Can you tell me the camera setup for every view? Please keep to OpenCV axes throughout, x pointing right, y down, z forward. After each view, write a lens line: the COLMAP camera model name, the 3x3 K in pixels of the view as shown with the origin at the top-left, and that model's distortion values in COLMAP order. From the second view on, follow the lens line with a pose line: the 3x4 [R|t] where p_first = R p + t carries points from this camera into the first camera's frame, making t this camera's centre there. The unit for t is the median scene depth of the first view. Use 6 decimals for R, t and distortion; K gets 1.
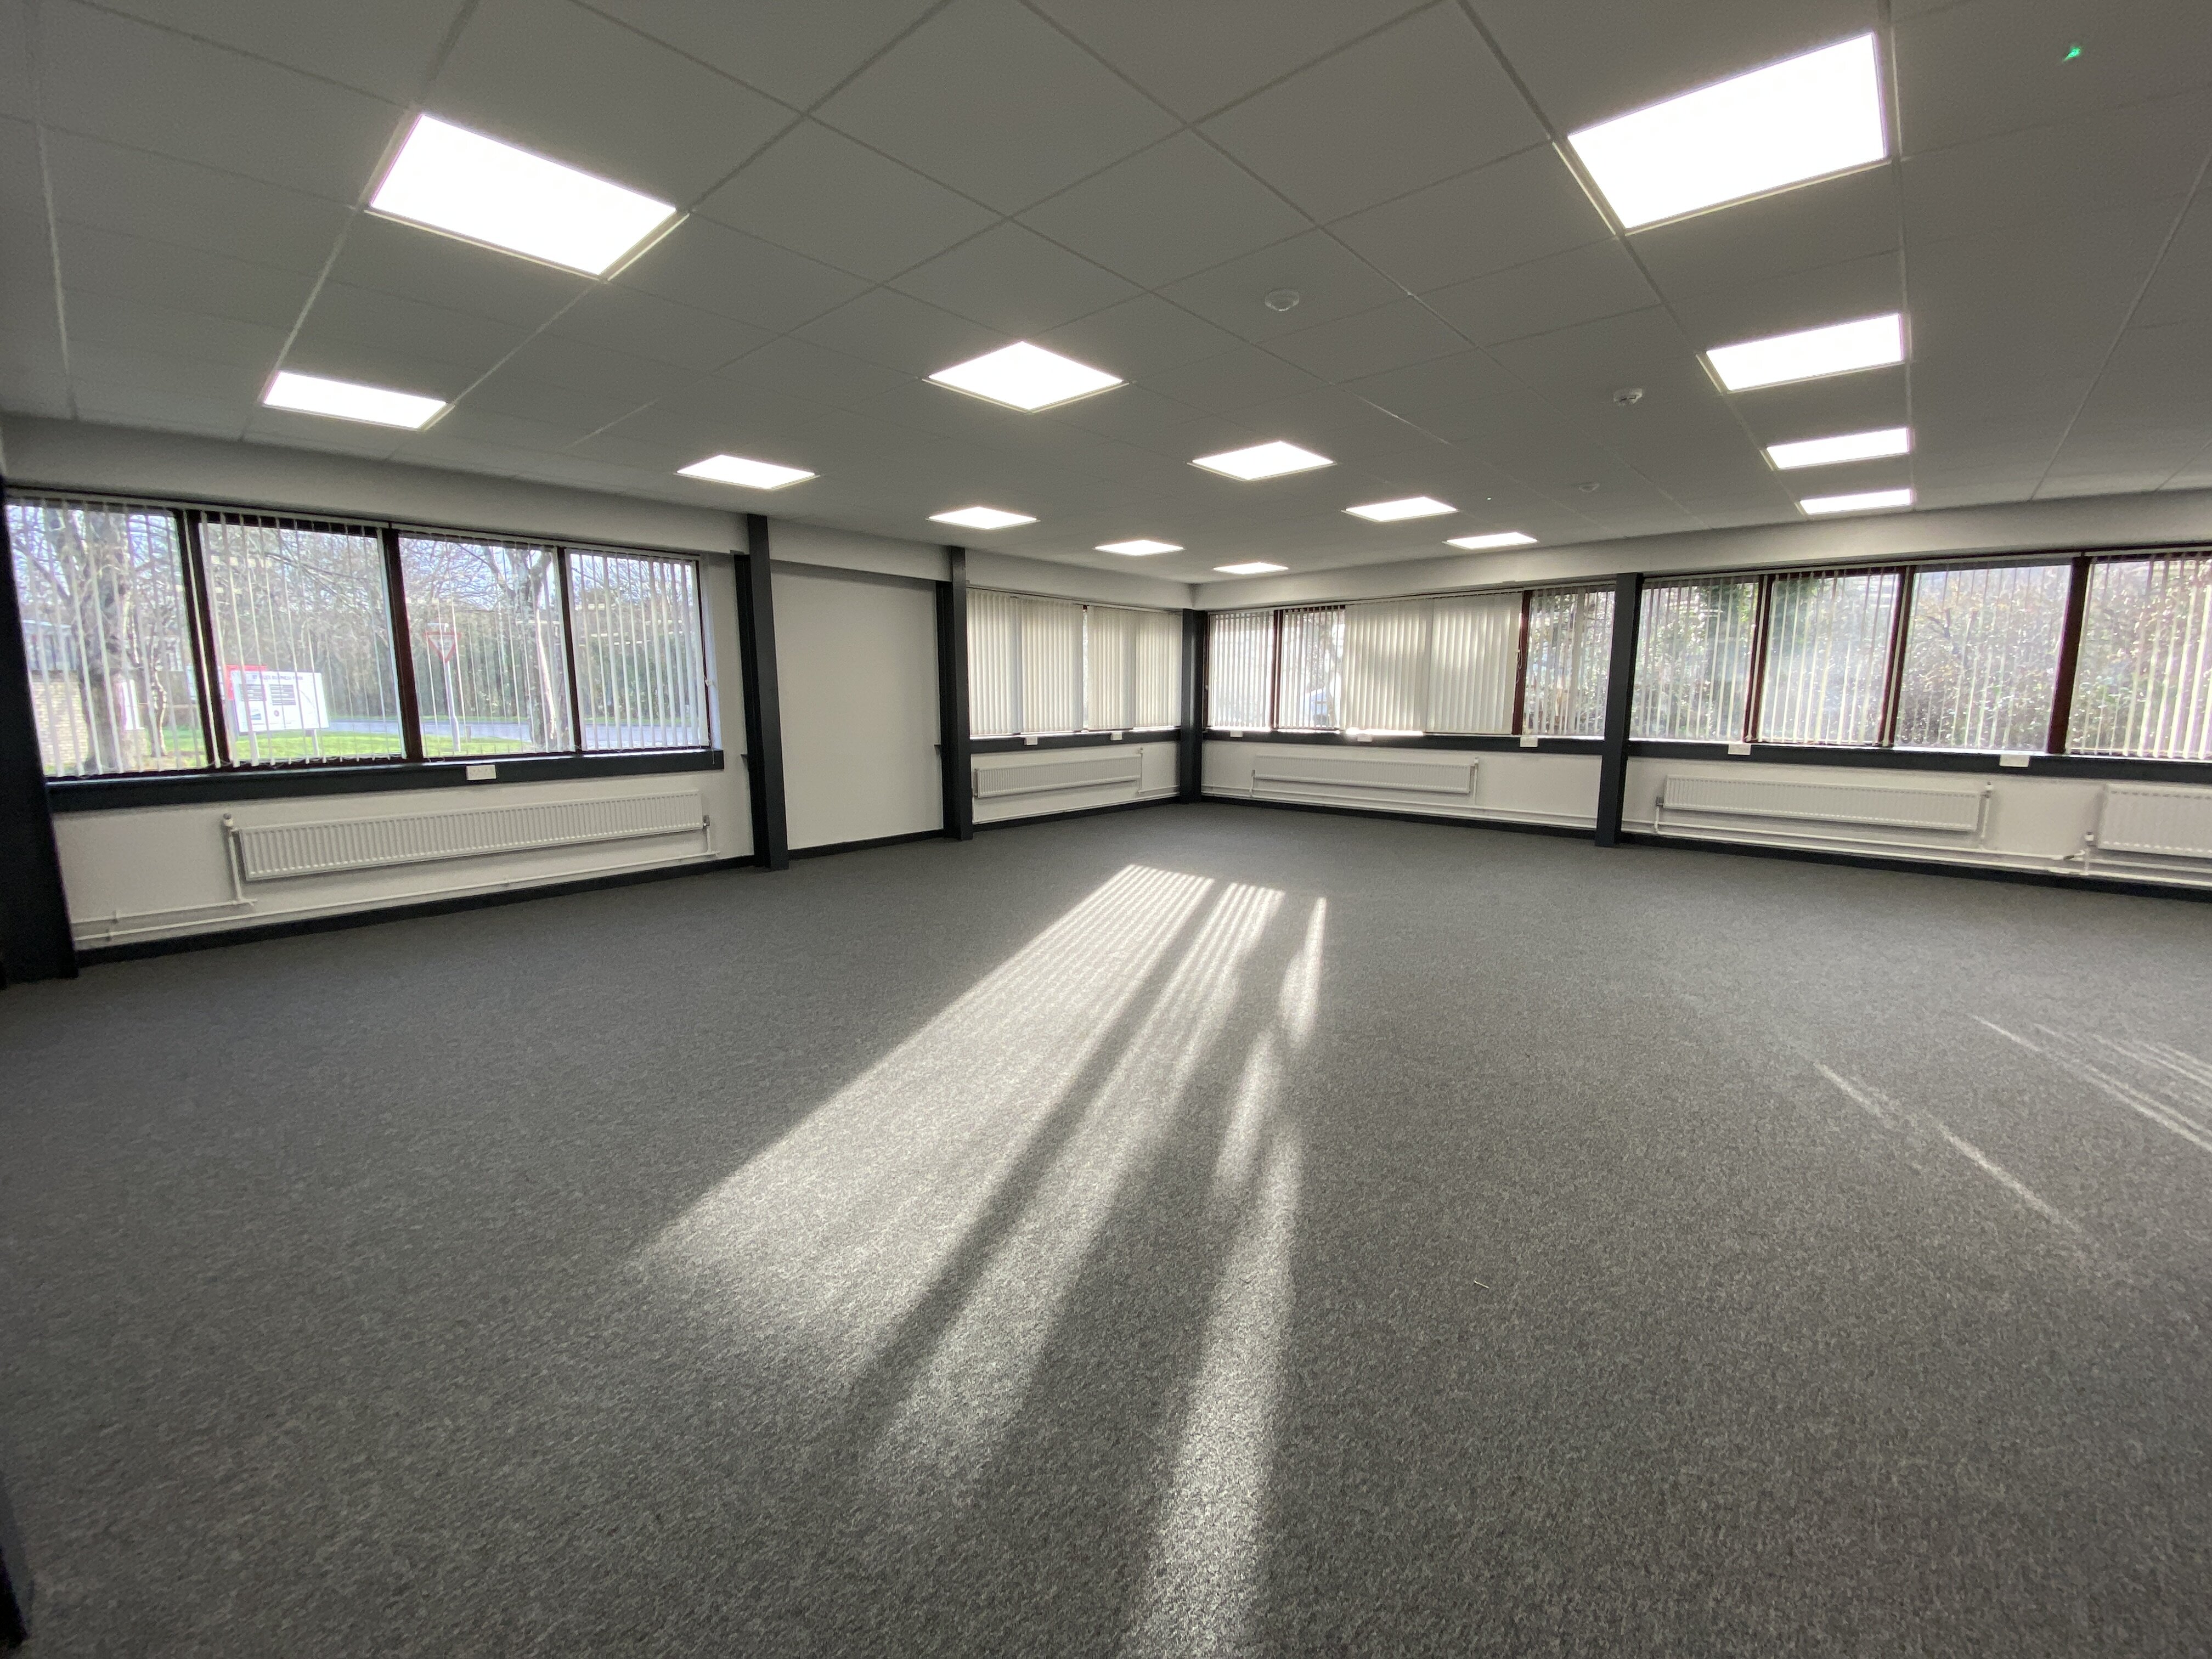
lens RADIAL K [[899.7, 0, 1098.6], [0, 899.7, 827.1], [0, 0, 1]] dist [-0.004324, -0.000474]
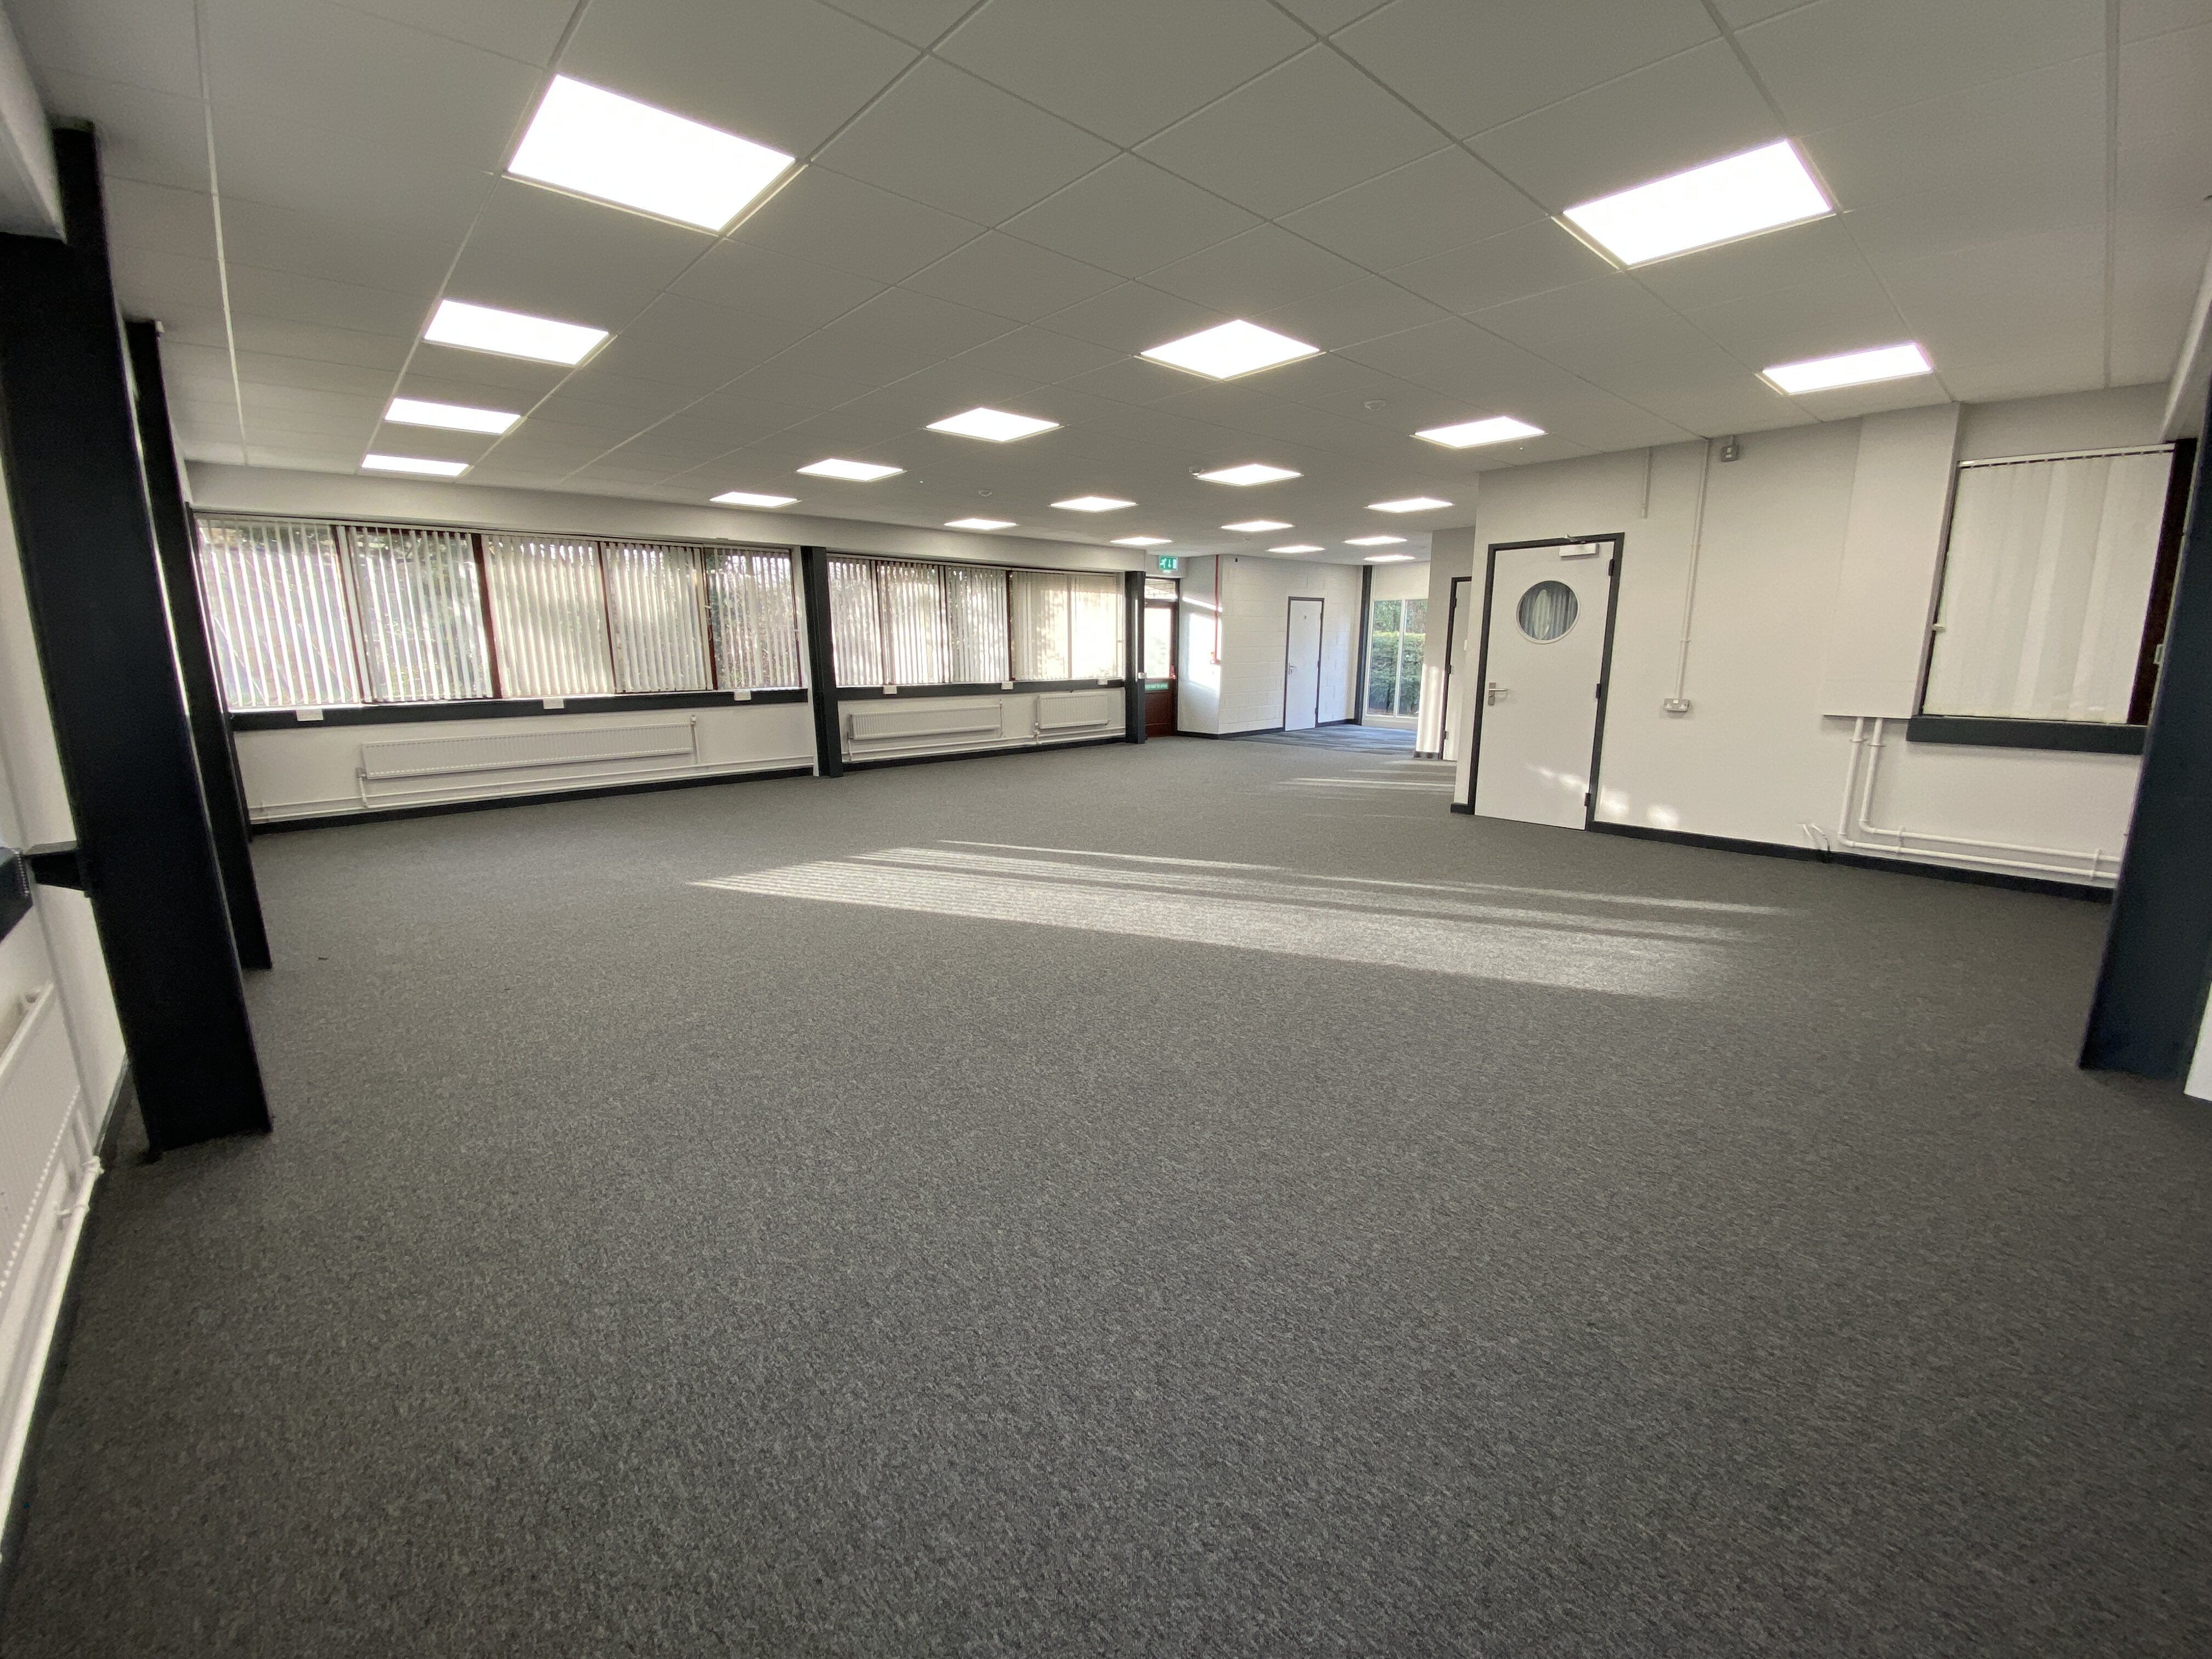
lens RADIAL K [[899.7, 0, 1103.3], [0, 899.7, 823.0], [0, 0, 1]] dist [-0.004324, -0.000474]
pose [[0.082430, -0.189680, 0.978380, -1.051554], [0.149357, 0.972984, 0.176050, -0.134082], [-0.985341, 0.131616, 0.108533, 0.917657]]
